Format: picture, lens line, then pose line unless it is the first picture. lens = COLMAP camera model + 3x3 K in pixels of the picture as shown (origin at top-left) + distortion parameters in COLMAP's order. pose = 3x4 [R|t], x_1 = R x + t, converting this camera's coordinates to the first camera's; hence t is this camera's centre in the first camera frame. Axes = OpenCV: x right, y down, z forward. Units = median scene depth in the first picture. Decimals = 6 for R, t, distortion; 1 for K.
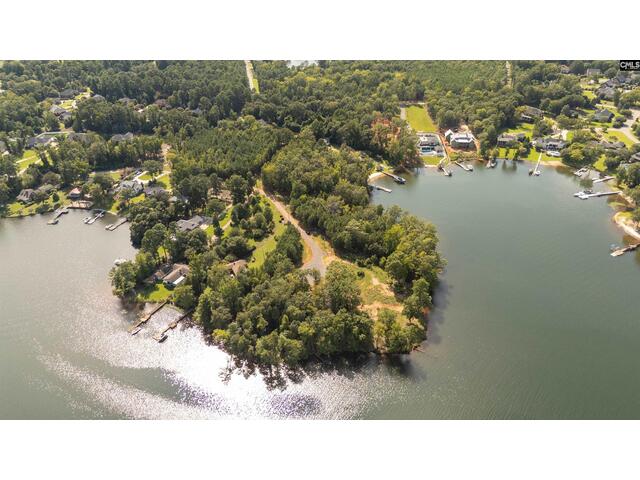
lens RADIAL K [[477.2, 0, 320.0], [0, 477.2, 240.0], [0, 0, 1]] dist [0.076512, -0.069530]
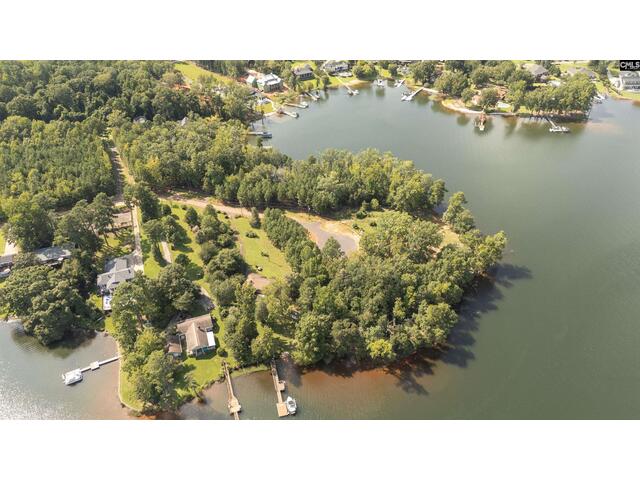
lens RADIAL K [[477.2, 0, 320.0], [0, 477.2, 240.0], [0, 0, 1]] dist [0.076512, -0.069530]
pose [[0.691340, -0.415605, 0.591035, -0.458241], [0.382723, 0.904464, 0.188328, -0.095099], [-0.612840, 0.096004, 0.784354, 0.319686]]
